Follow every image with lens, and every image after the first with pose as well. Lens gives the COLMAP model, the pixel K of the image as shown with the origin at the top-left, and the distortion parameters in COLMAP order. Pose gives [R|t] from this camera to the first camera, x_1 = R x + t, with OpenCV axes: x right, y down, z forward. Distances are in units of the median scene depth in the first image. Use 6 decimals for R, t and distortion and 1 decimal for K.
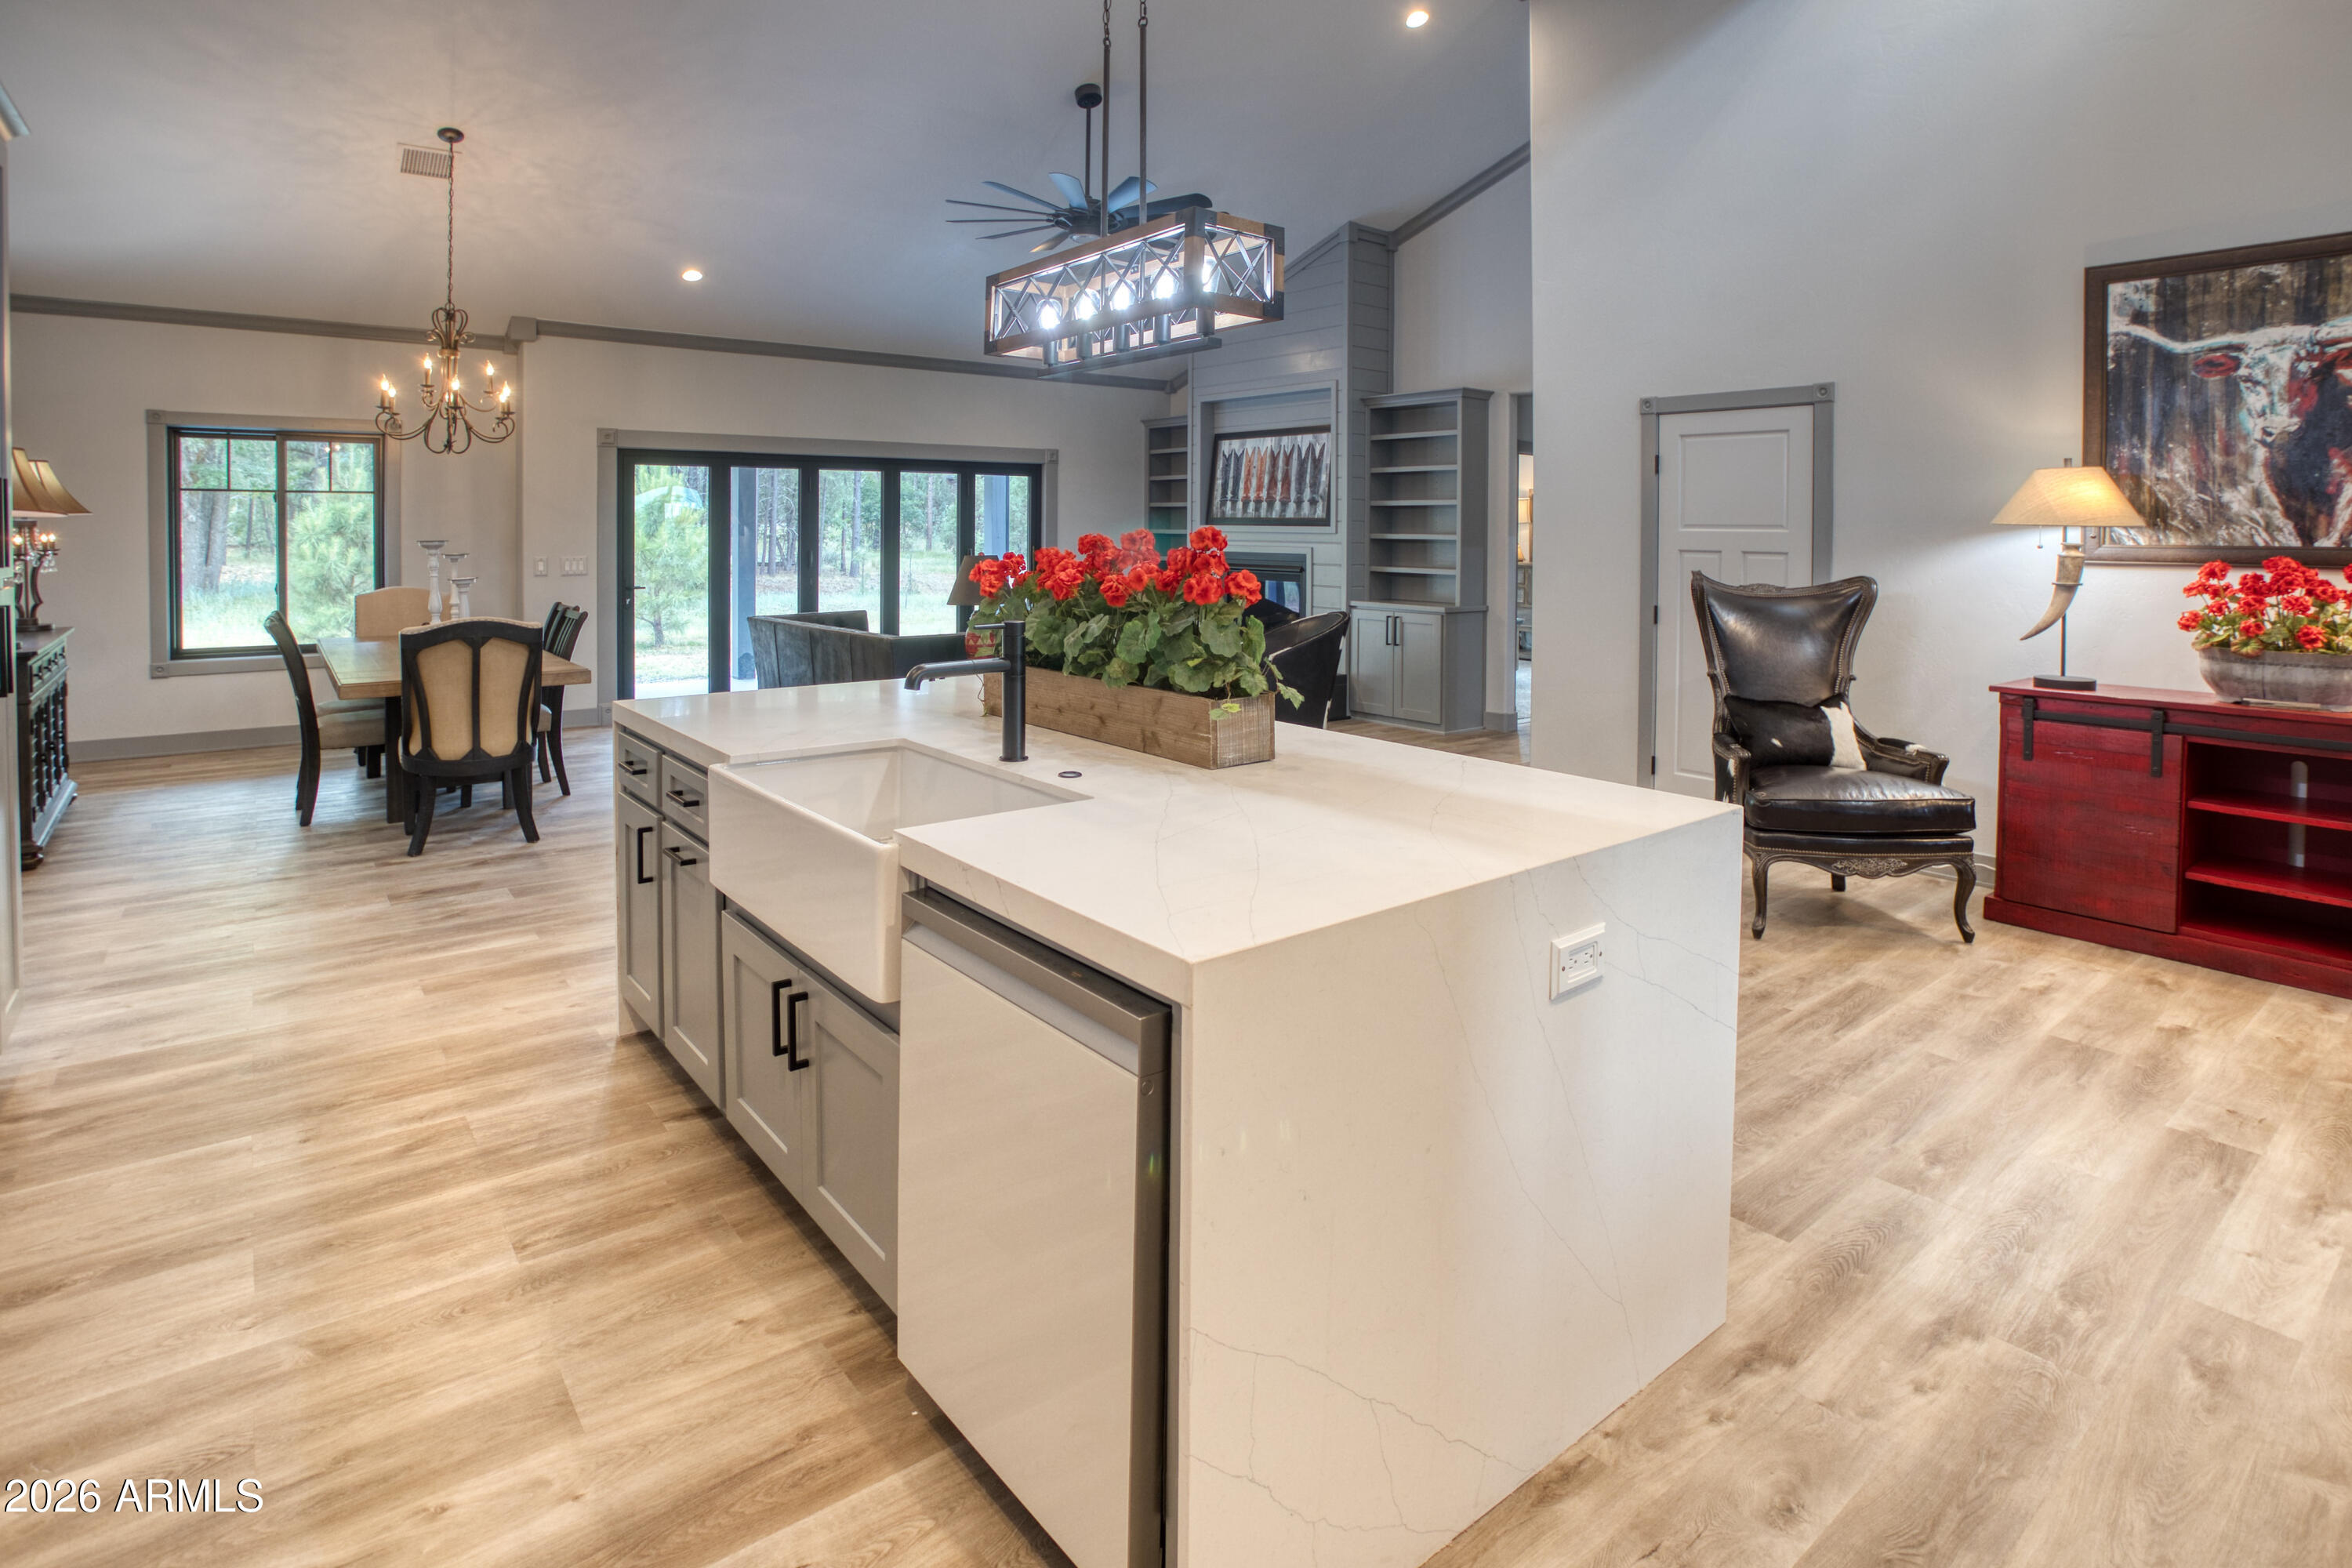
lens RADIAL K [[1206.3, 0, 1171.5], [0, 1206.3, 552.6], [0, 0, 1]] dist [-0.018652, 0.001966]
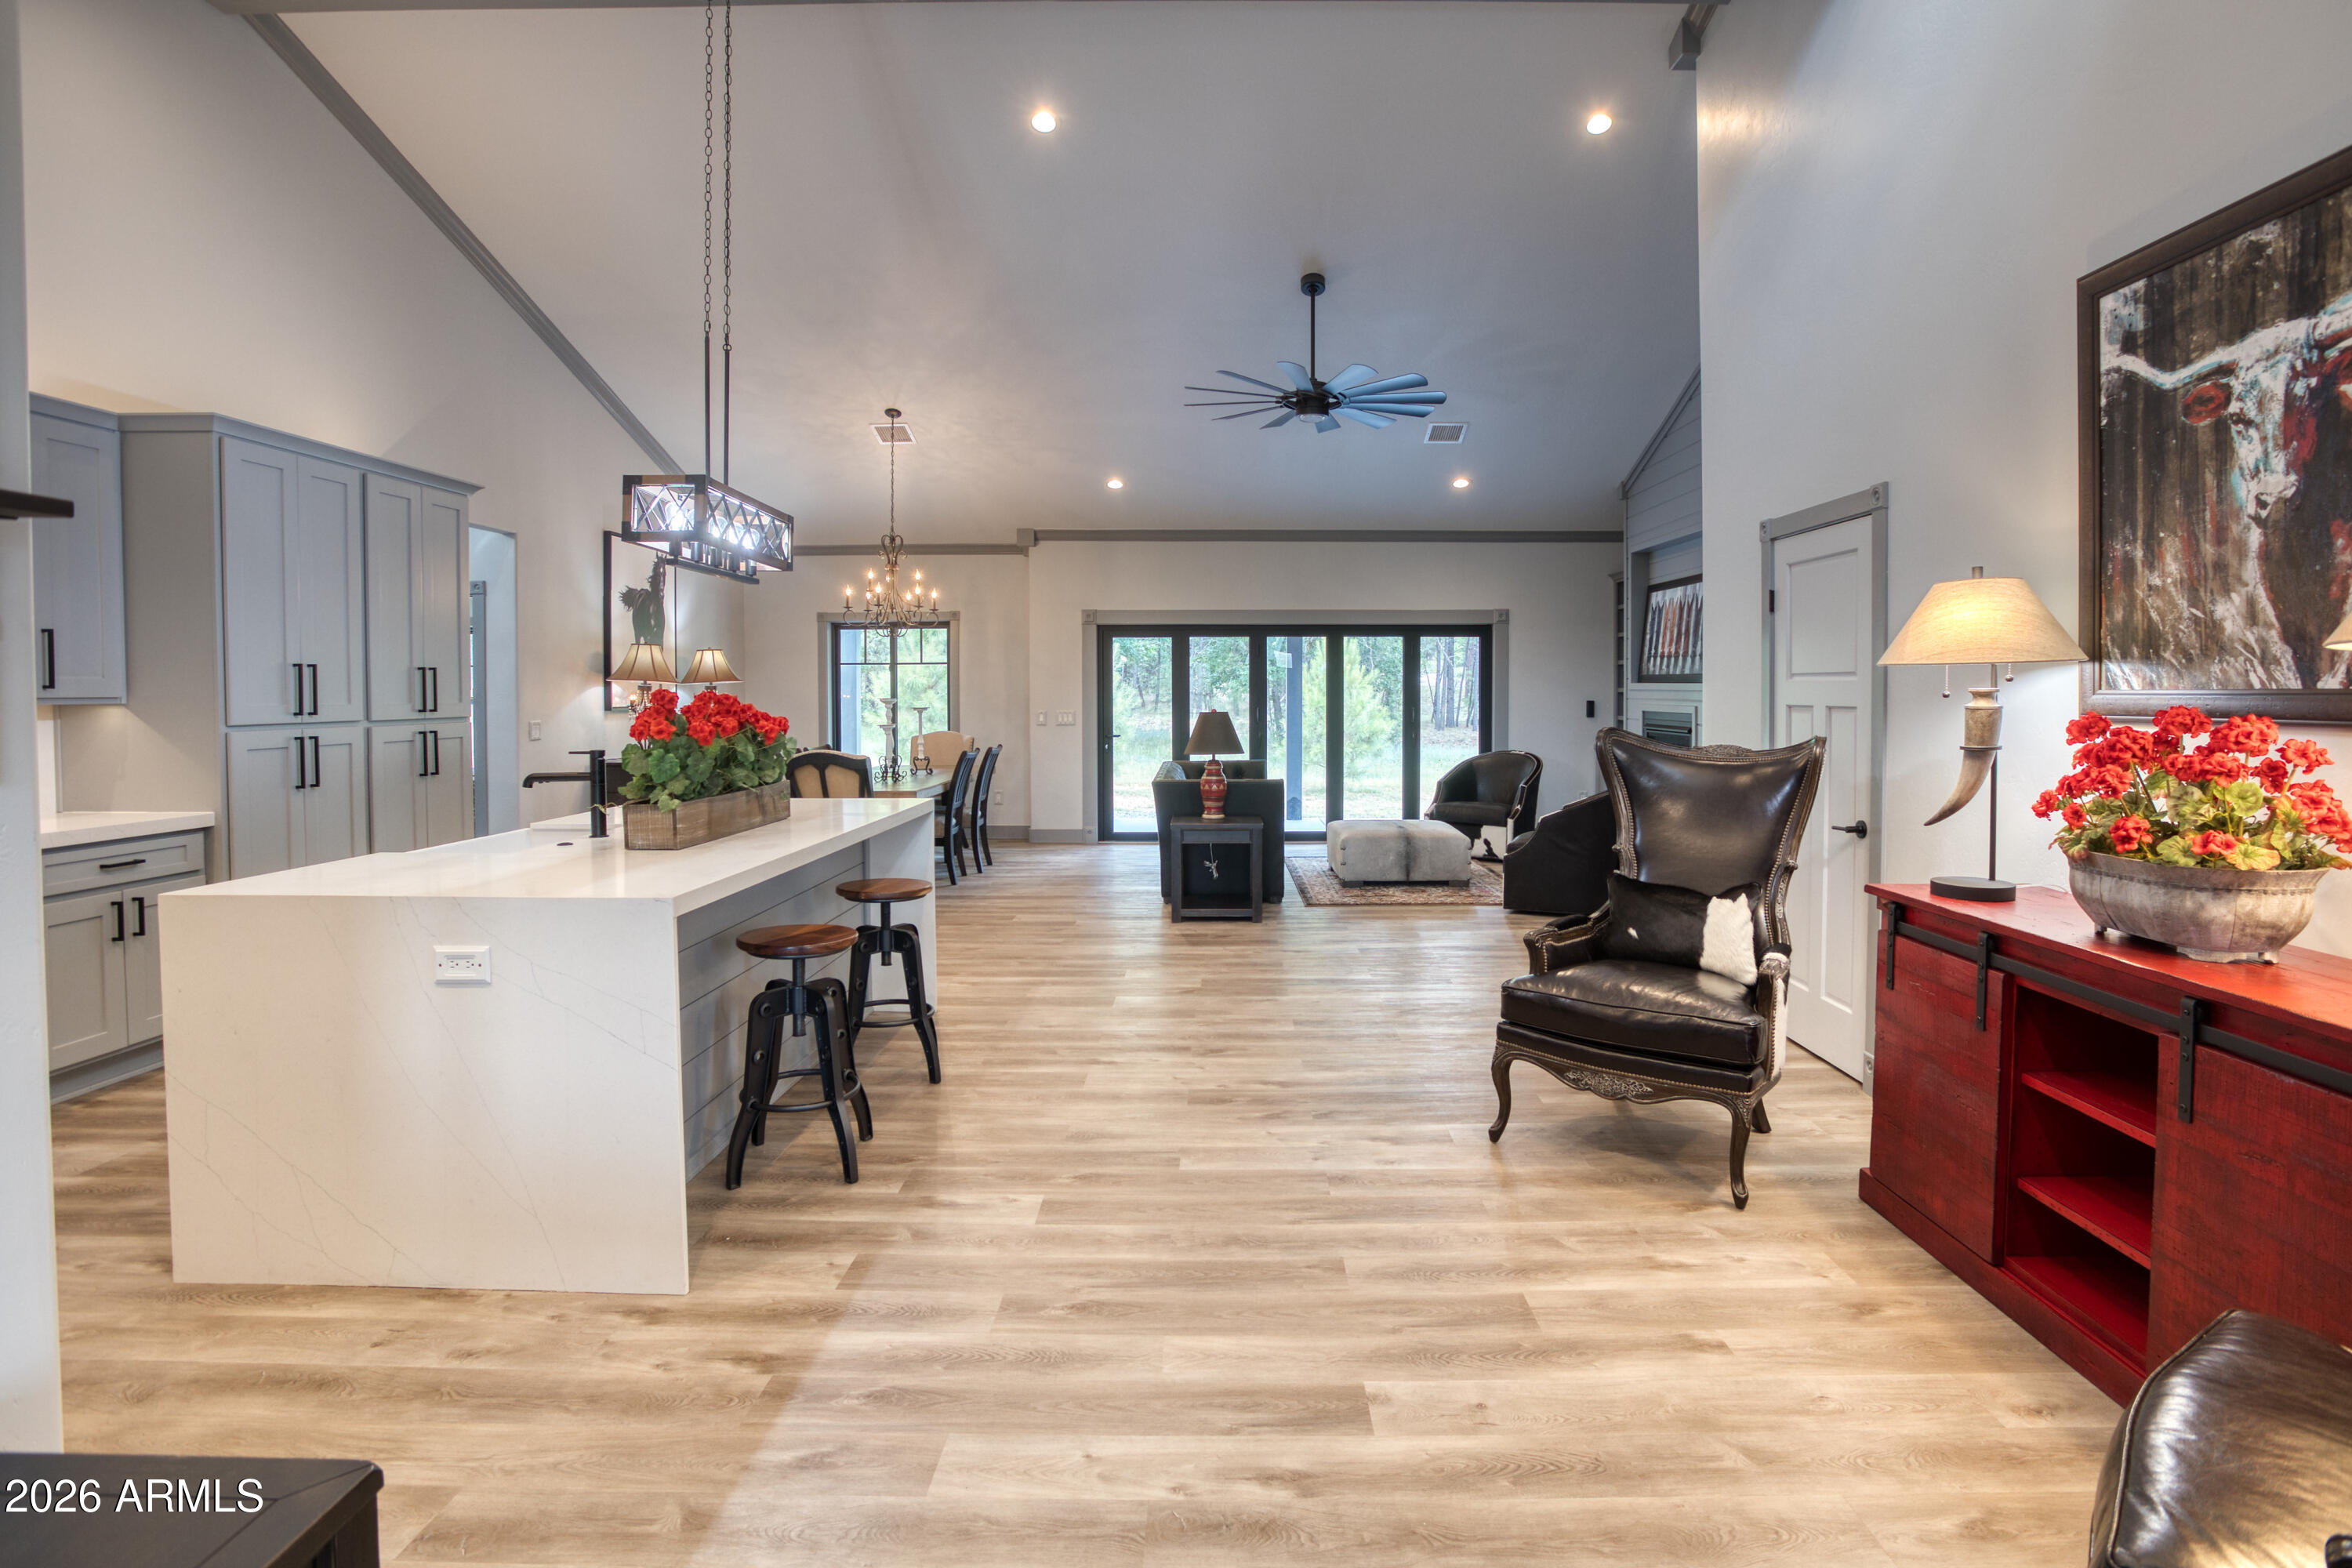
lens RADIAL K [[1202.4, 0, 1219.7], [0, 1202.4, 726.2], [0, 0, 1]] dist [-0.074028, 0.028039]
pose [[0.777908, 0.013578, -0.628232, 0.849391], [-0.010645, 0.999908, 0.008430, 0.013650], [0.628289, 0.000130, 0.777980, 0.199764]]
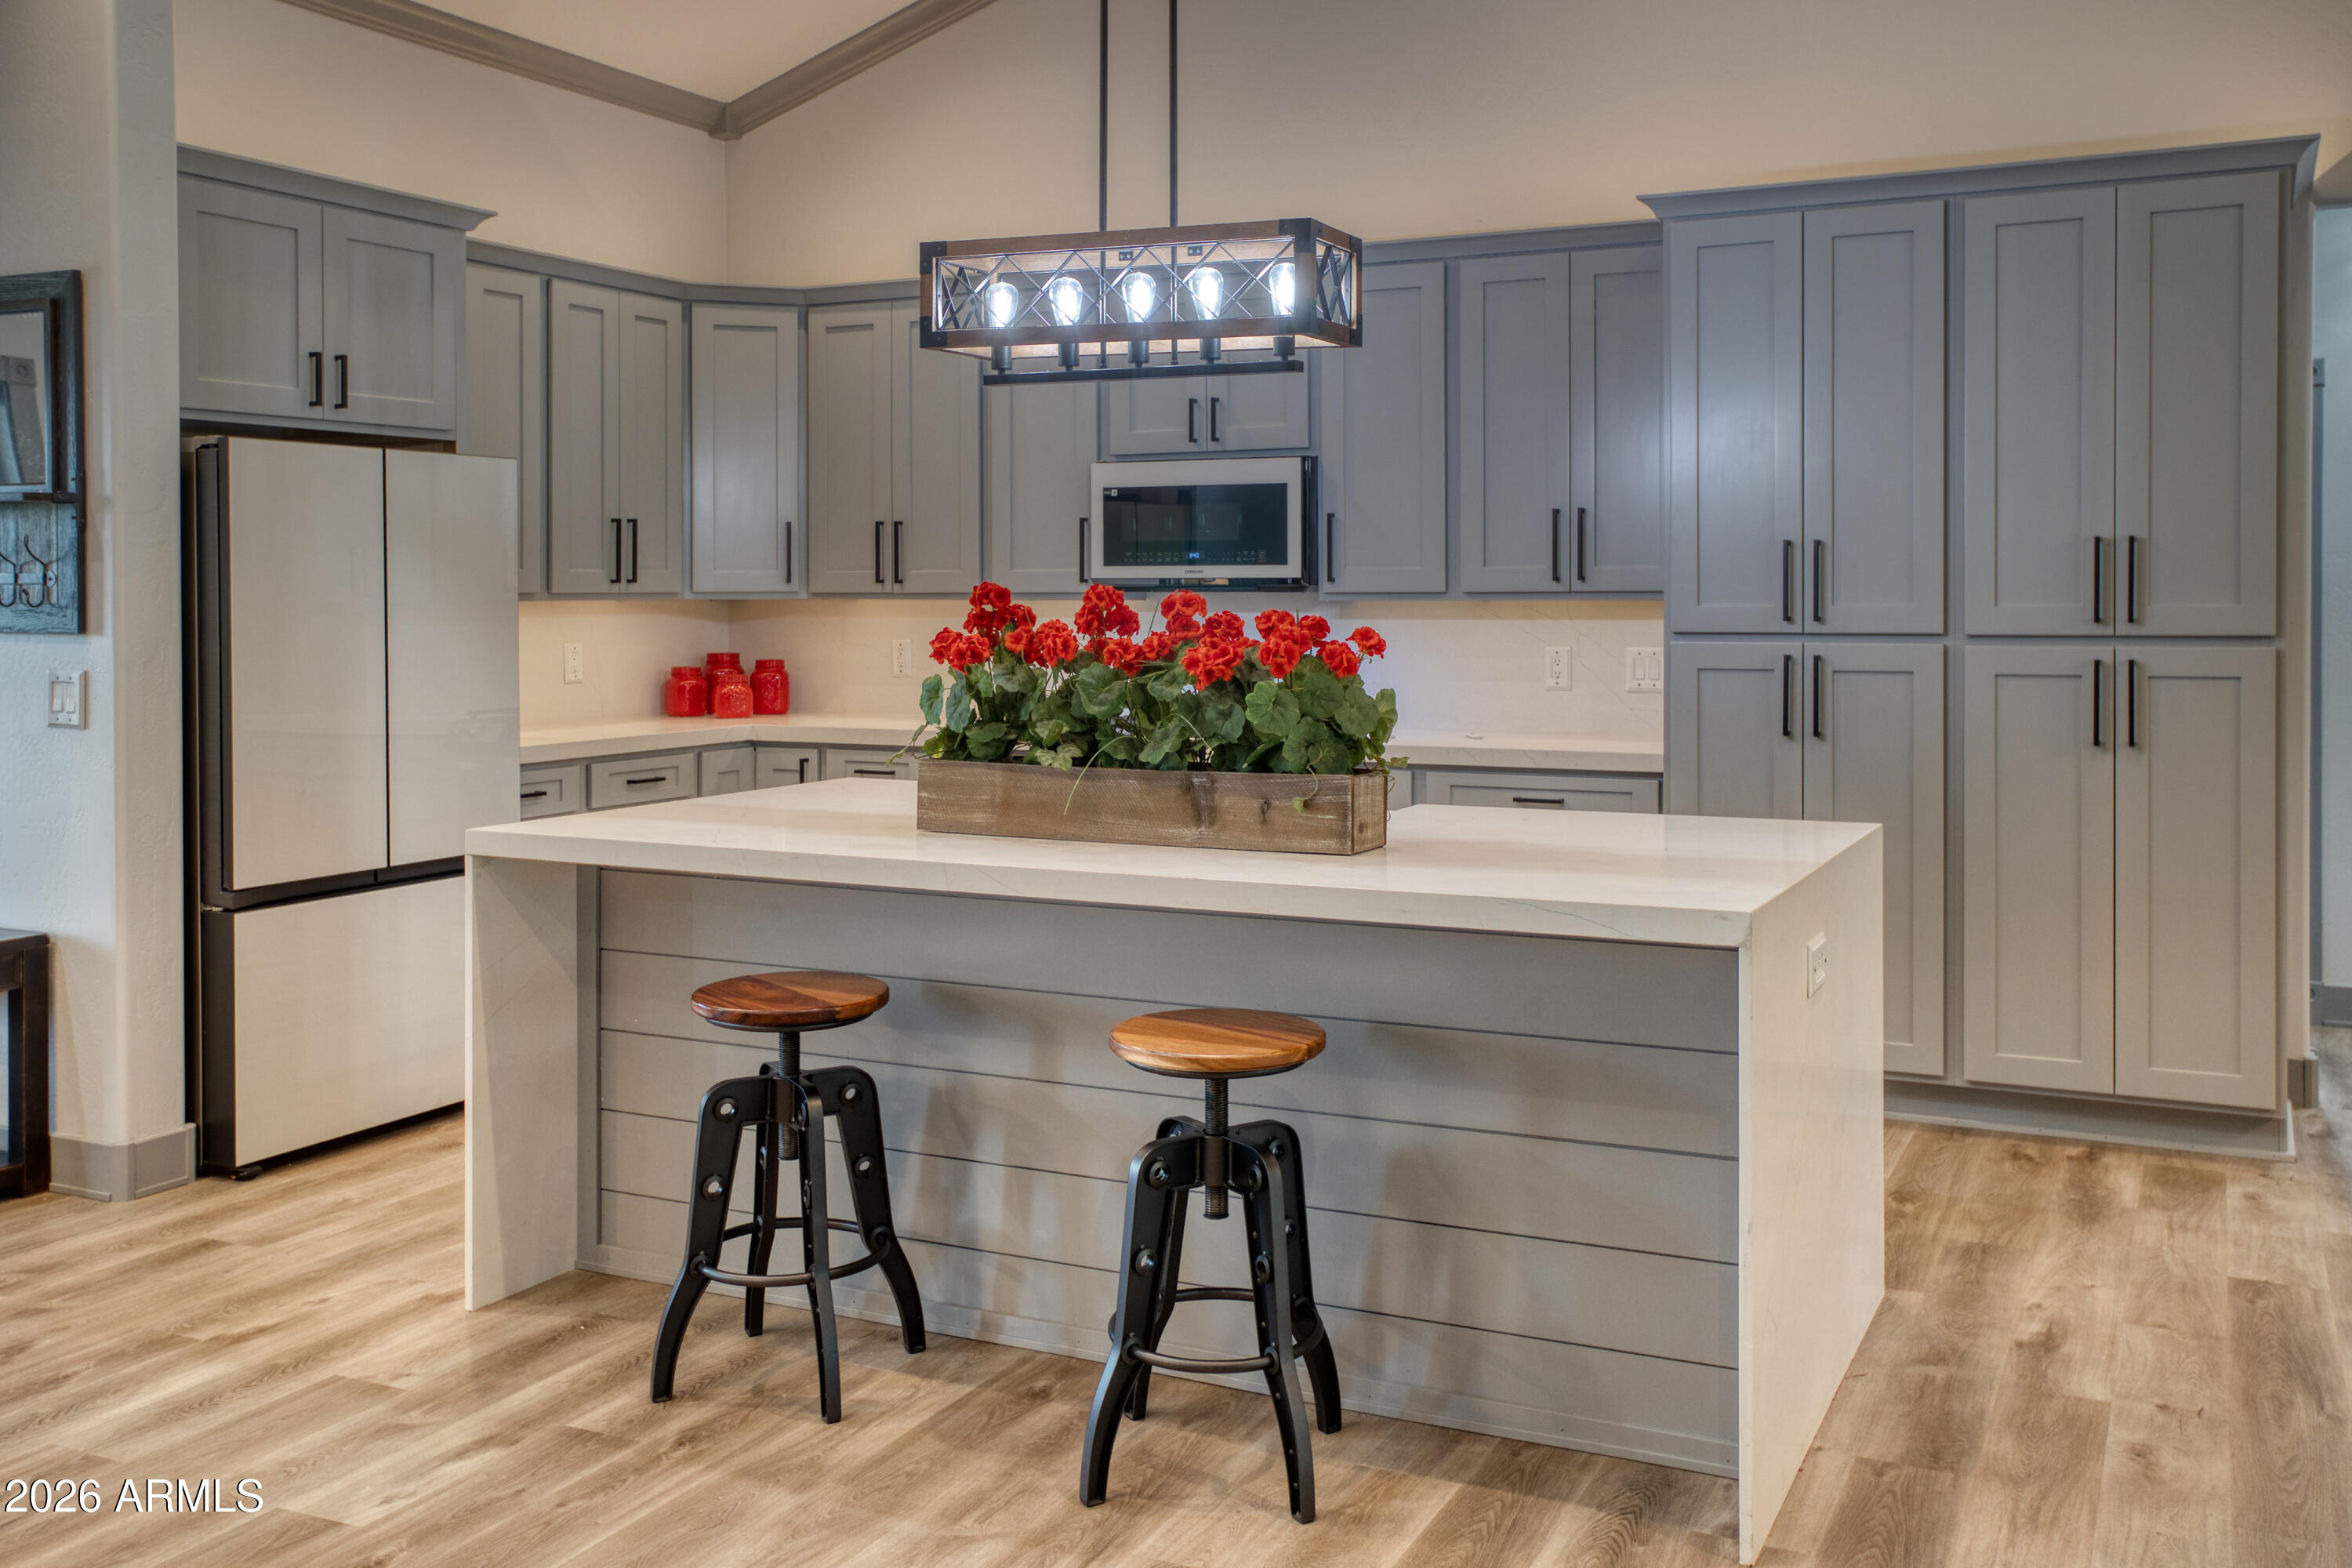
lens RADIAL K [[2022.1, 0, 1241.7], [0, 2022.1, 621.4], [0, 0, 1]] dist [0.018819, 0.007250]
pose [[-0.897074, 0.004791, -0.441854, 0.322547], [-0.011588, 0.999342, 0.034362, -0.016565], [0.441728, 0.035945, -0.896428, 1.475086]]
